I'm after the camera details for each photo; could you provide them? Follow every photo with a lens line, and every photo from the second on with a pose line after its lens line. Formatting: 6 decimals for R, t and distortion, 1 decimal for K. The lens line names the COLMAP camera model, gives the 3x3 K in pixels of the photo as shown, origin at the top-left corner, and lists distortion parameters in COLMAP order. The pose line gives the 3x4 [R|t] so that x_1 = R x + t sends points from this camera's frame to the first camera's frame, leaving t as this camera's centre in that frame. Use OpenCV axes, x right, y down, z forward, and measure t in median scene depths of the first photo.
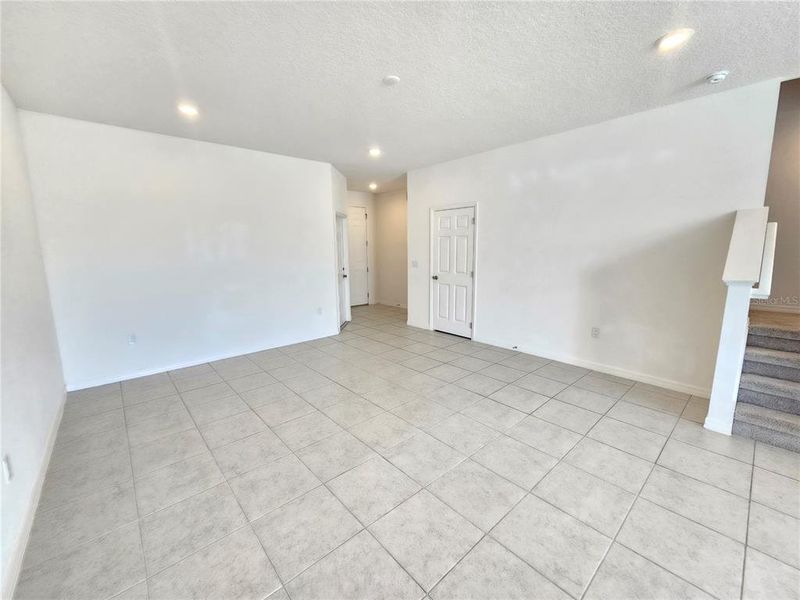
lens RADIAL K [[326.3, 0, 385.1], [0, 326.3, 292.8], [0, 0, 1]] dist [0.001389, 0.000560]
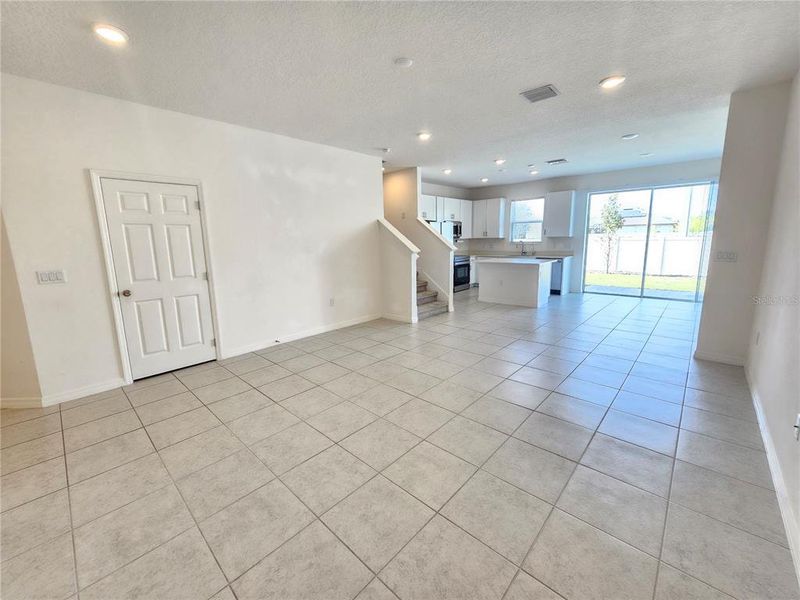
lens RADIAL K [[326.3, 0, 400.0], [0, 326.3, 298.5], [0, 0, 1]] dist [0.001389, 0.000560]
pose [[-0.129012, -0.167313, 0.977426, -0.557808], [0.155123, 0.970124, 0.186538, -0.081089], [-0.979435, 0.175687, -0.099203, 0.656396]]
